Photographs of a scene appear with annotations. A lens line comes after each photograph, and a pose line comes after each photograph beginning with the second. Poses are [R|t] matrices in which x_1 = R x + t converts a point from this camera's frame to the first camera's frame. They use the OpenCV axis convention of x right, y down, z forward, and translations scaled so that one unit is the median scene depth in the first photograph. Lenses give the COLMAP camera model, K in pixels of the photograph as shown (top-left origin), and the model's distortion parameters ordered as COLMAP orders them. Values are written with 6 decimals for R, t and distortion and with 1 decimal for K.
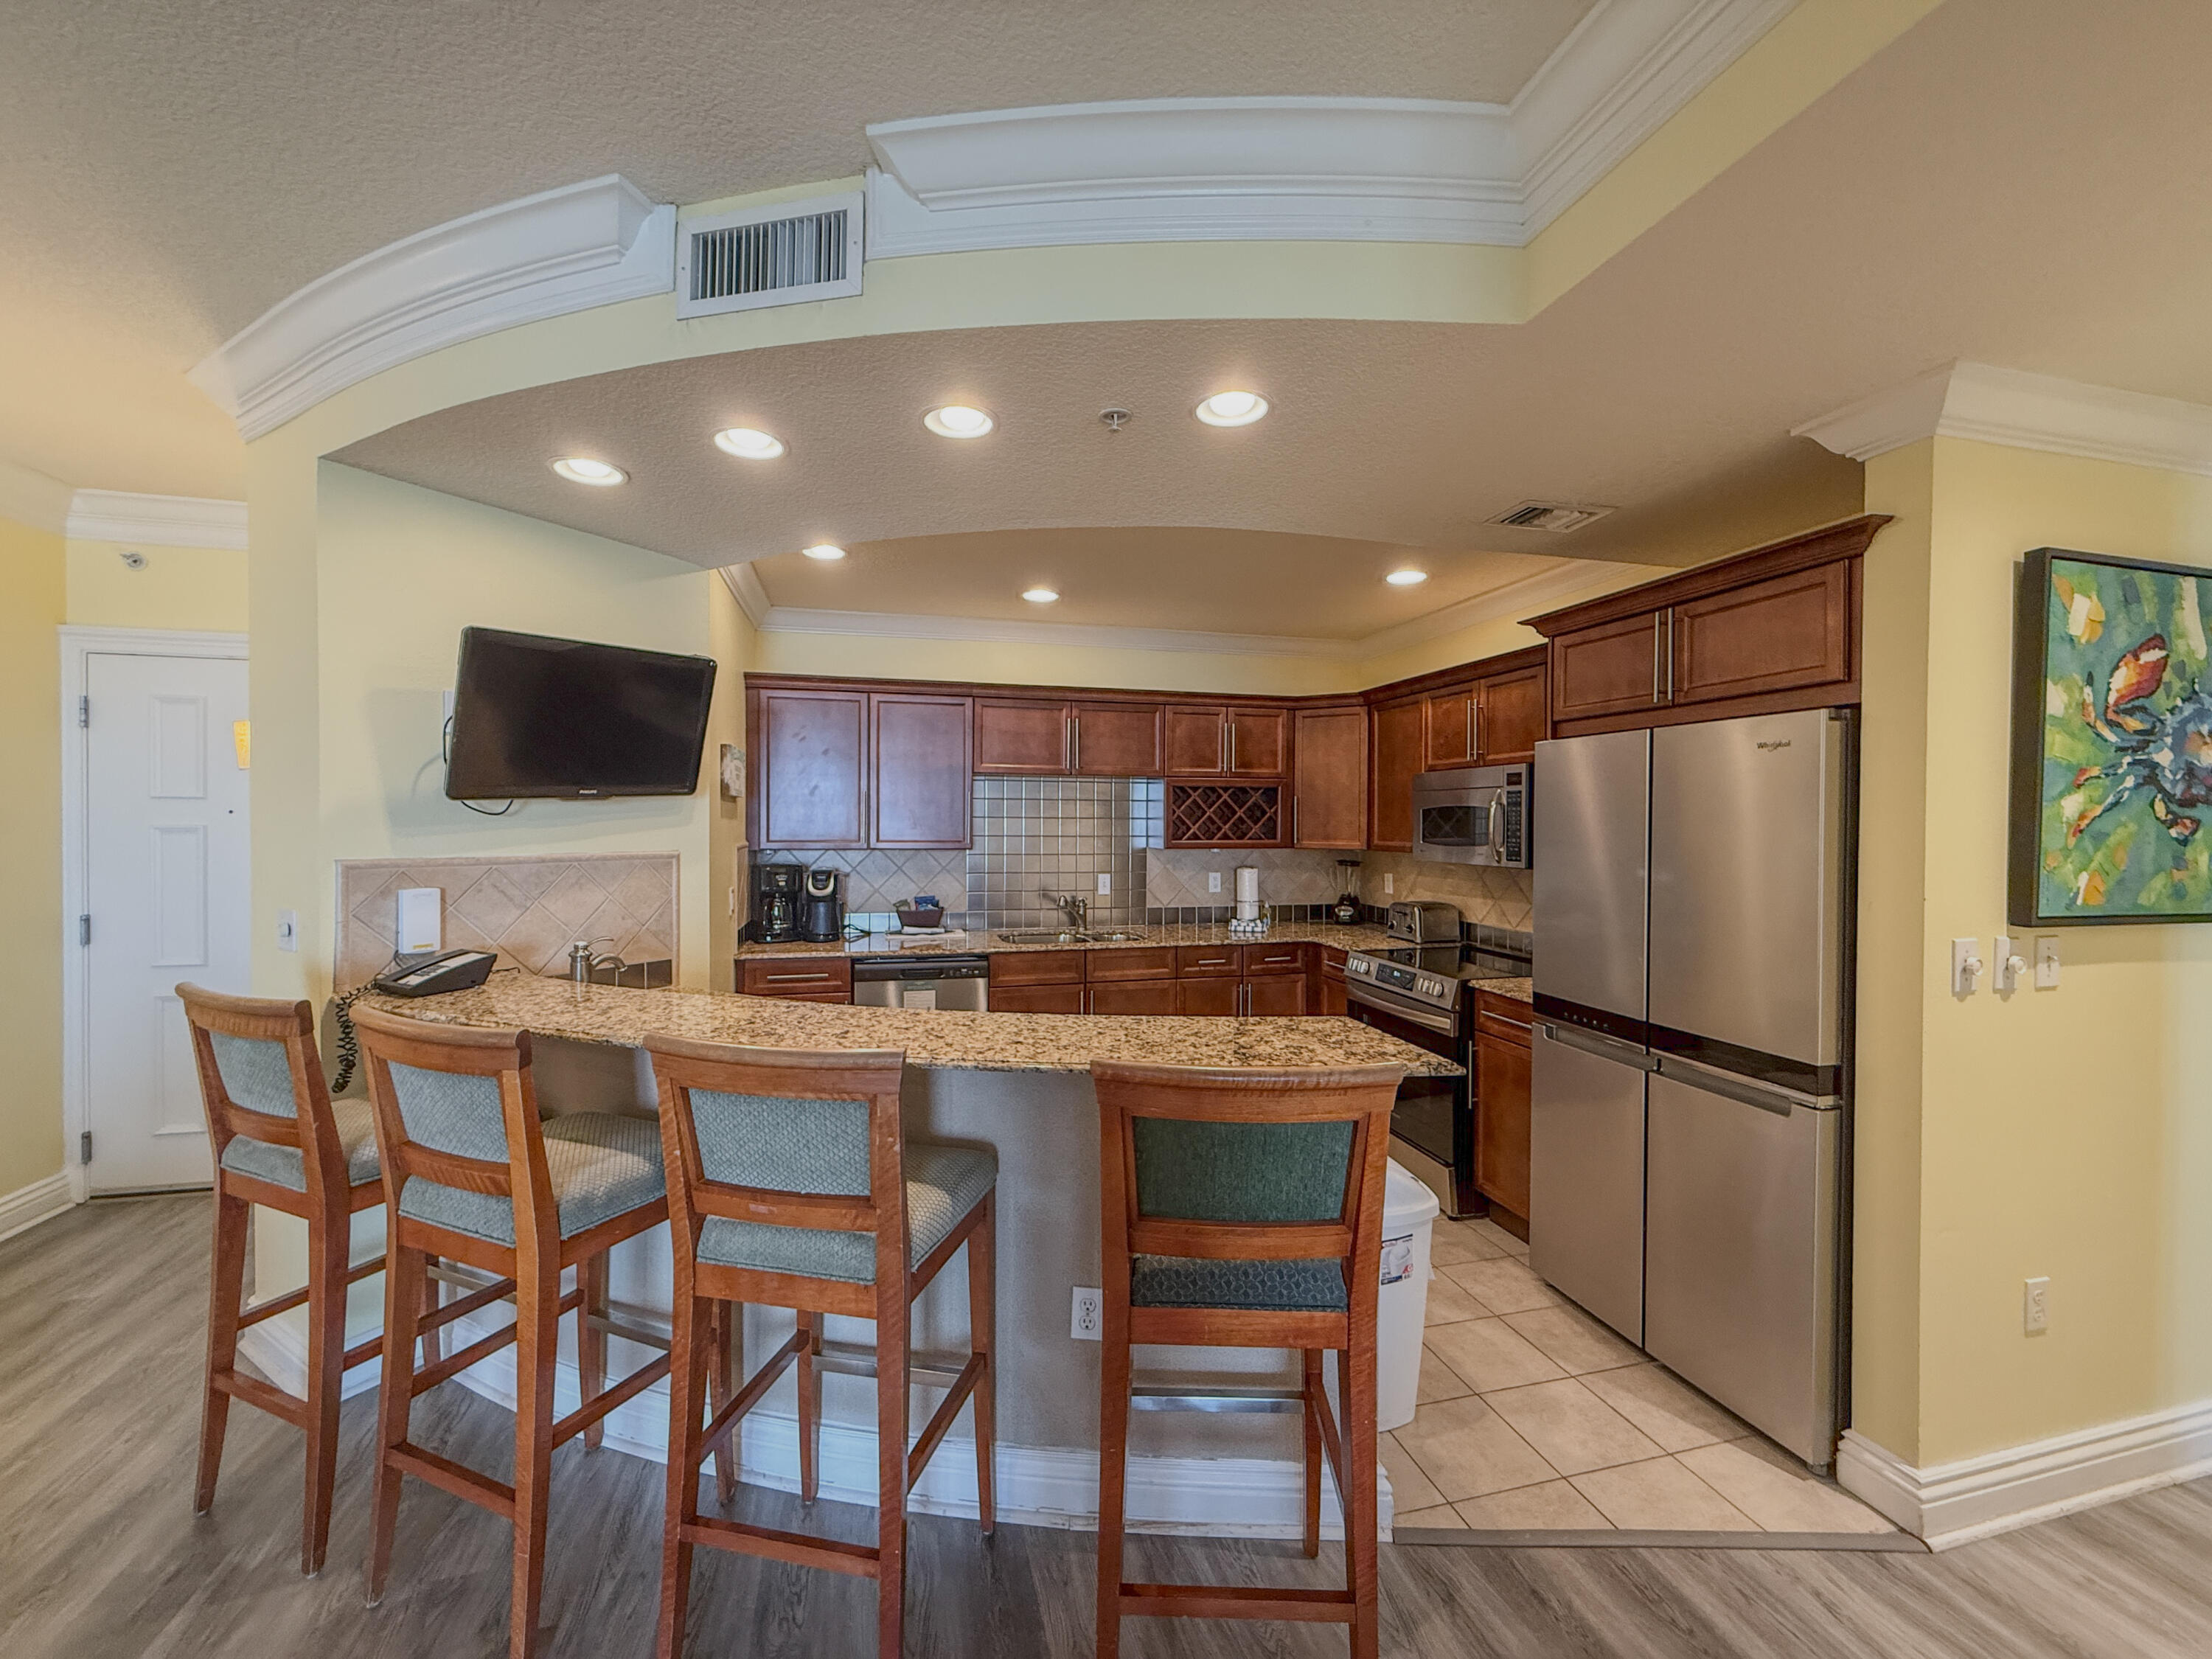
lens RADIAL K [[878.0, 0, 1106.0], [0, 878.0, 829.5], [0, 0, 1]] dist [-0.000126, 0.000158]
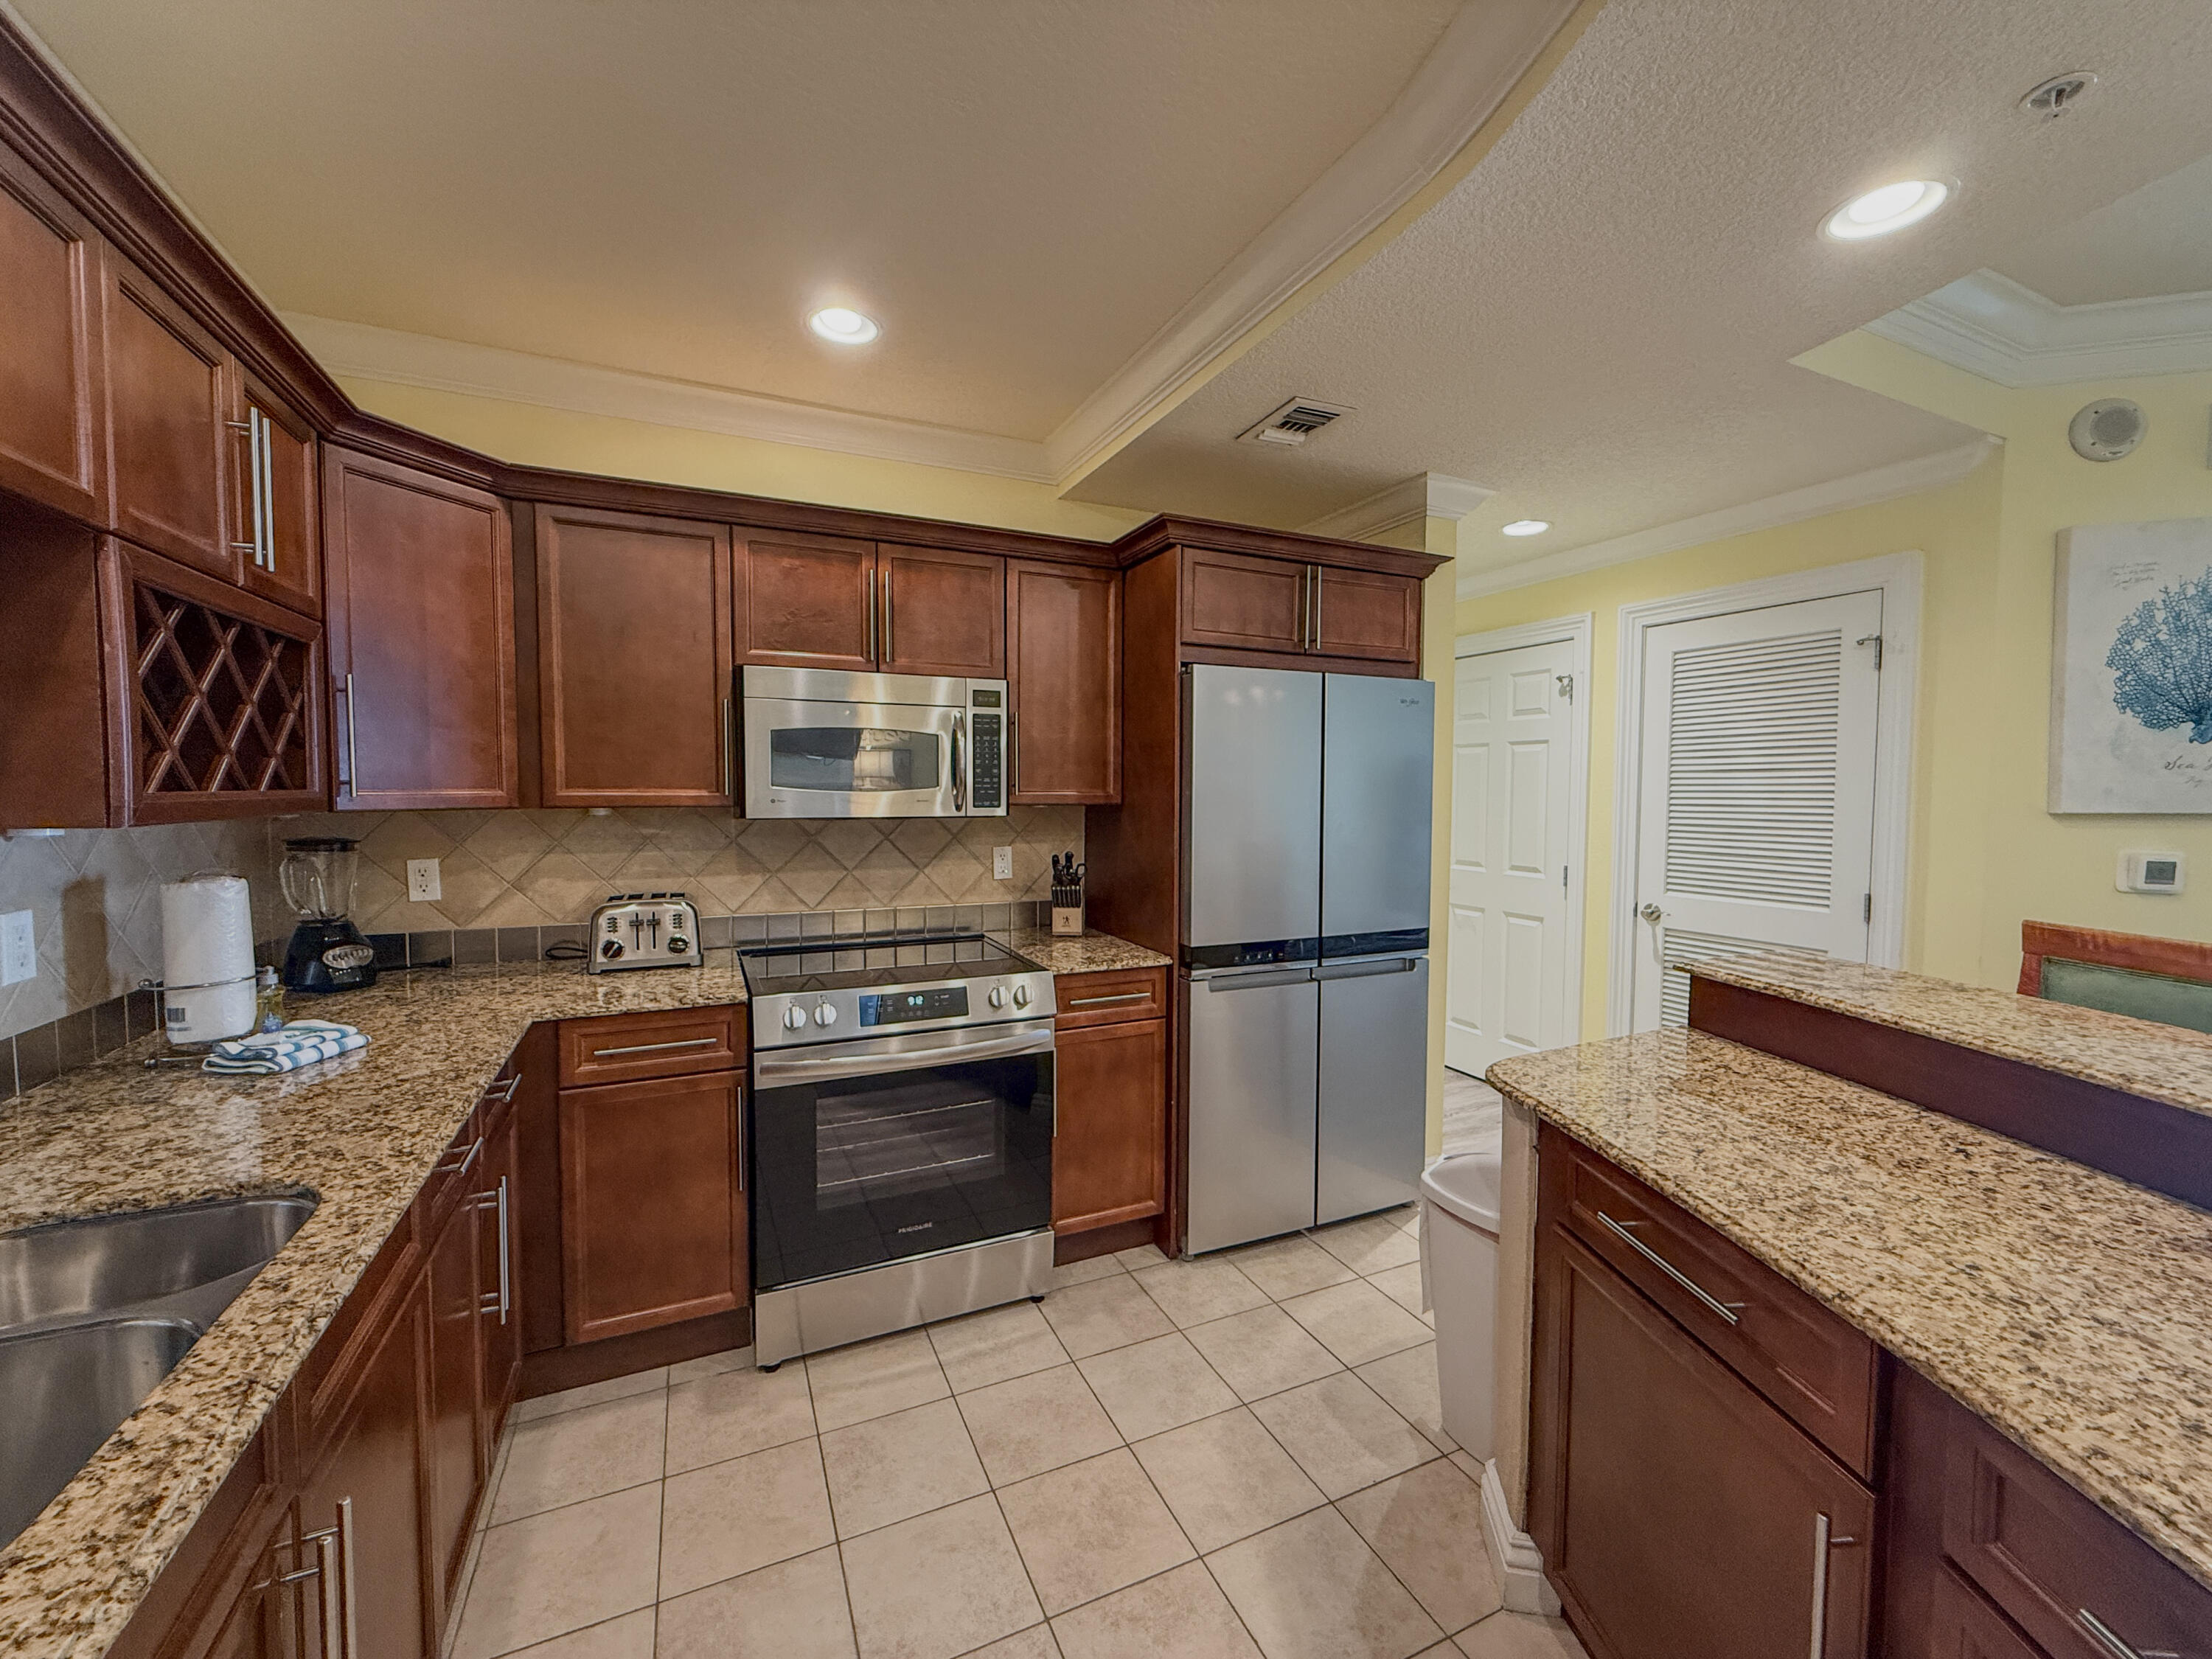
lens RADIAL K [[878.0, 0, 1106.0], [0, 878.0, 829.5], [0, 0, 1]] dist [-0.000126, 0.000158]
pose [[-0.165445, -0.054897, 0.984690, -0.235667], [0.006551, 0.998366, 0.056760, 0.010032], [-0.986197, 0.015842, -0.164815, 0.797957]]
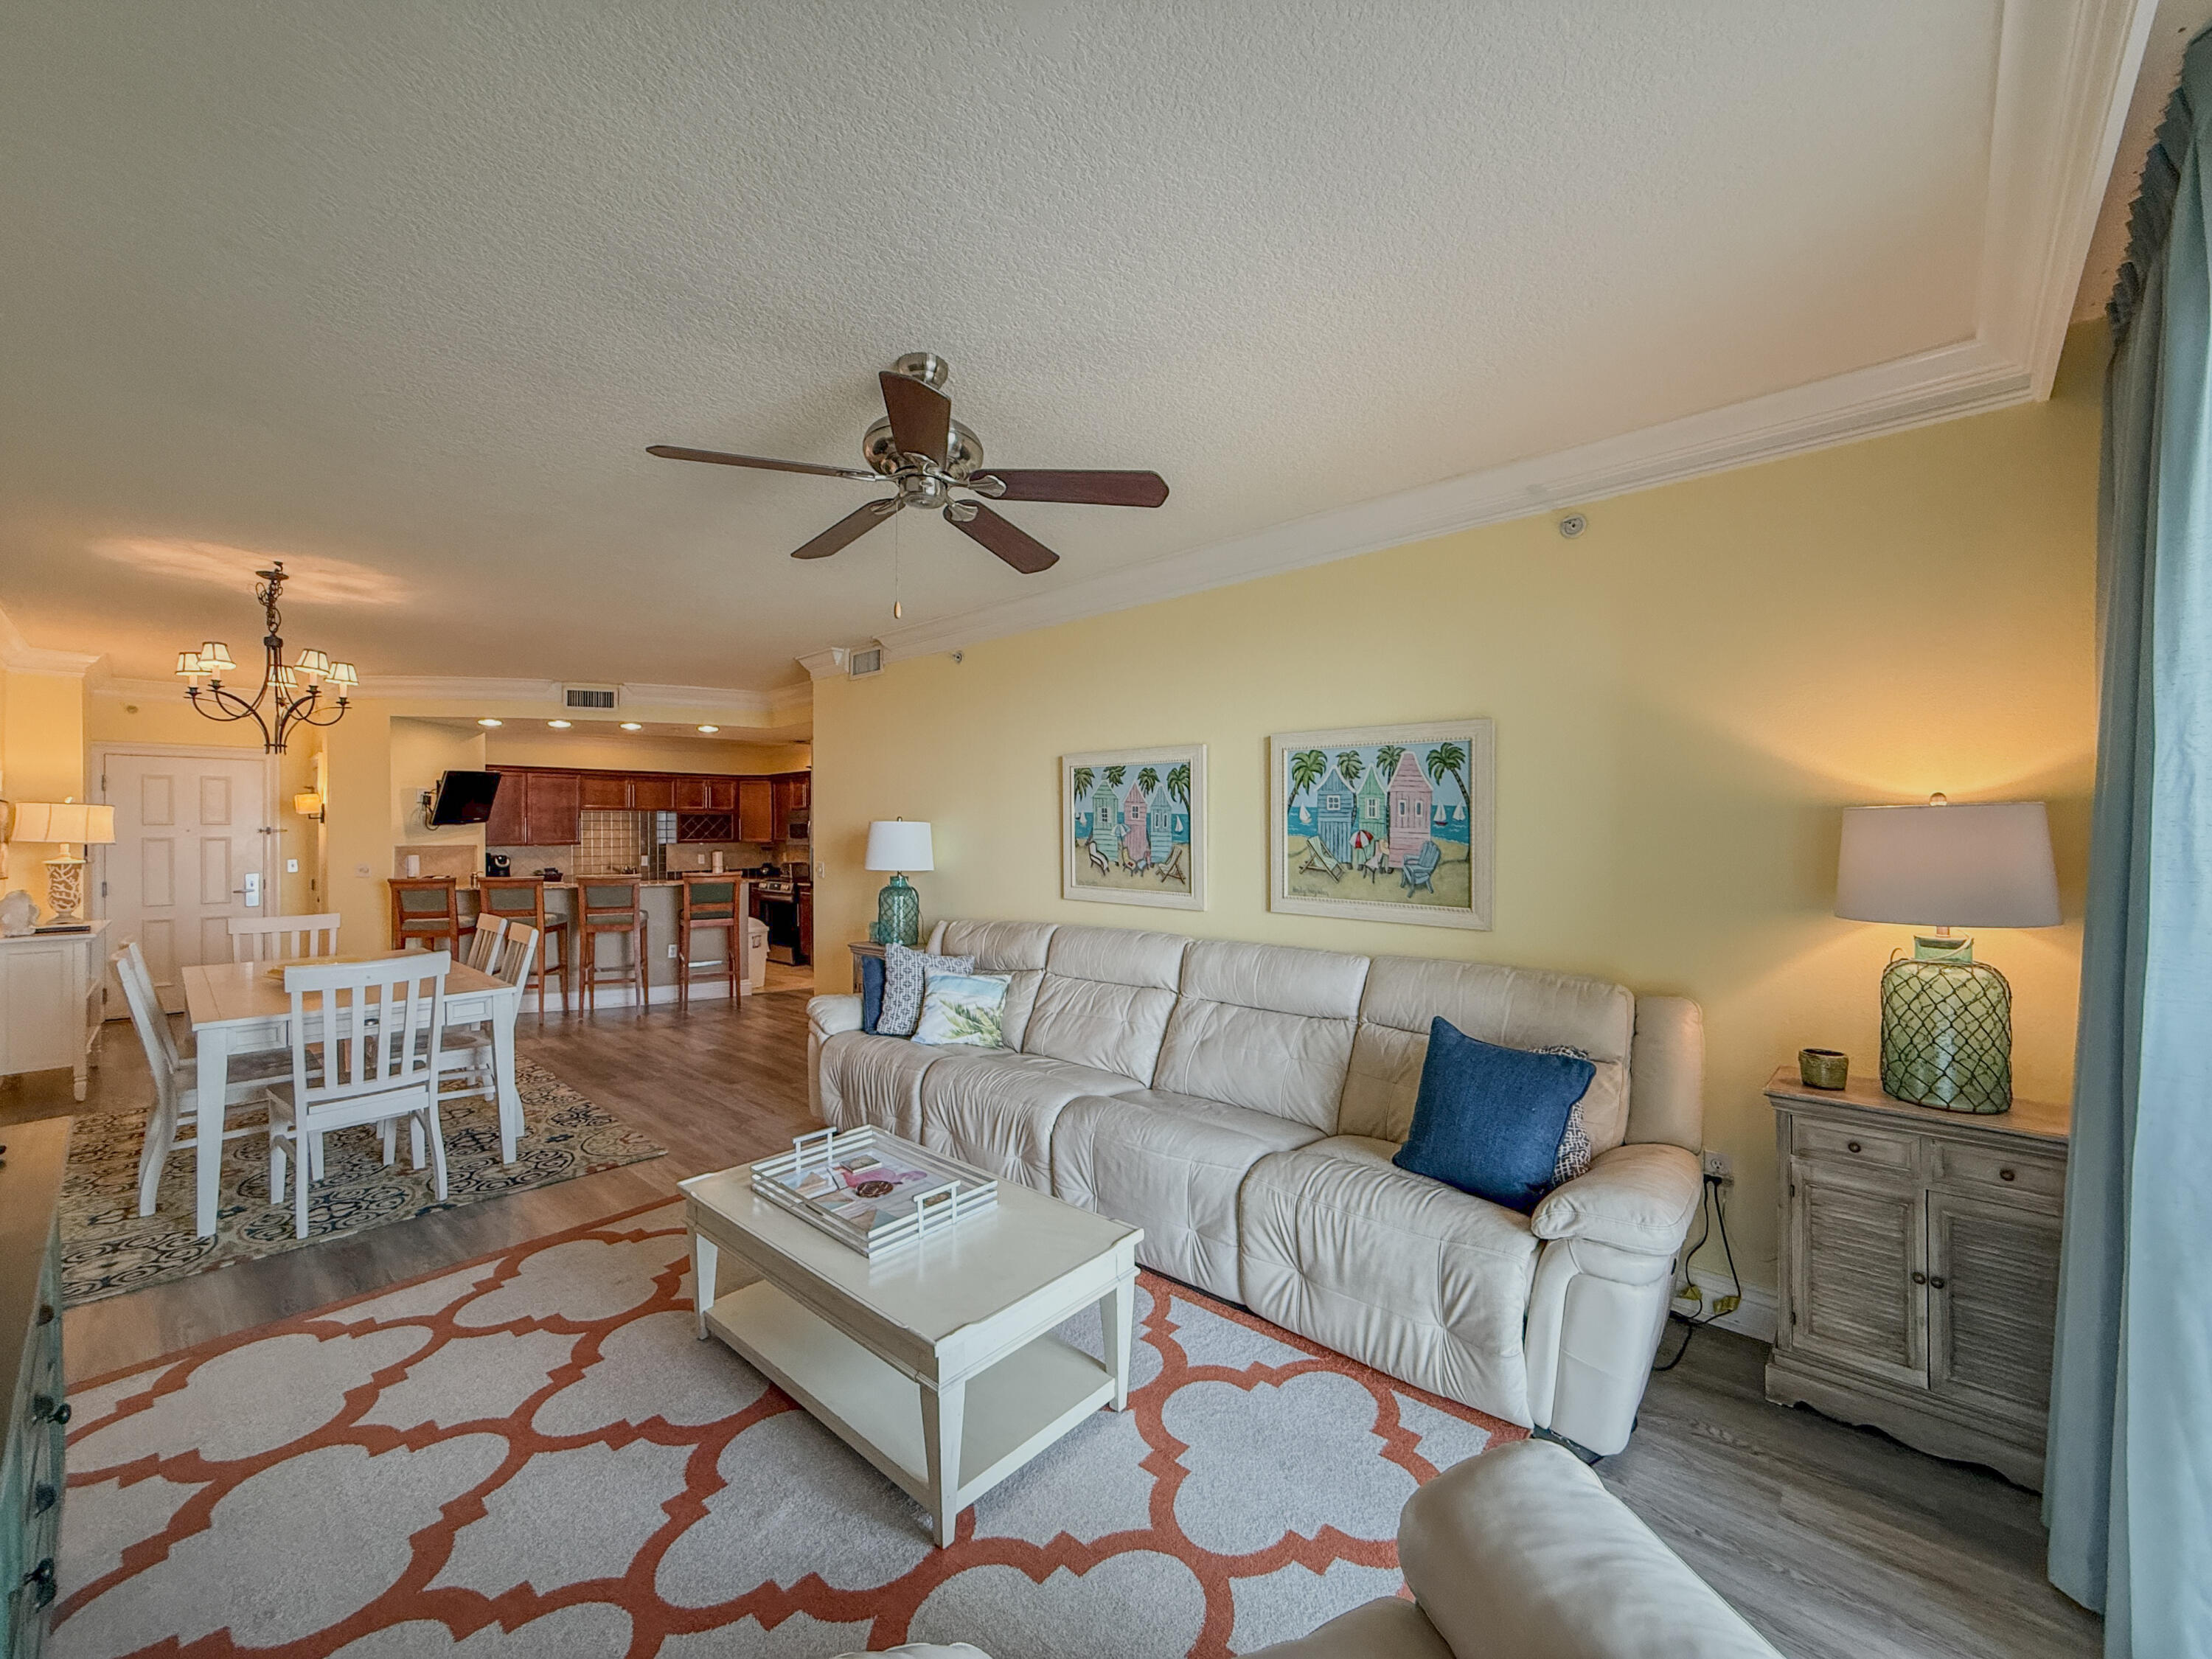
lens RADIAL K [[878.0, 0, 1106.0], [0, 878.0, 829.5], [0, 0, 1]] dist [-0.000126, 0.000158]
pose [[0.843094, -0.008937, 0.537692, -0.221067], [0.013787, 0.999892, -0.004999, 0.014259], [-0.537590, 0.011627, 0.843126, -1.523154]]
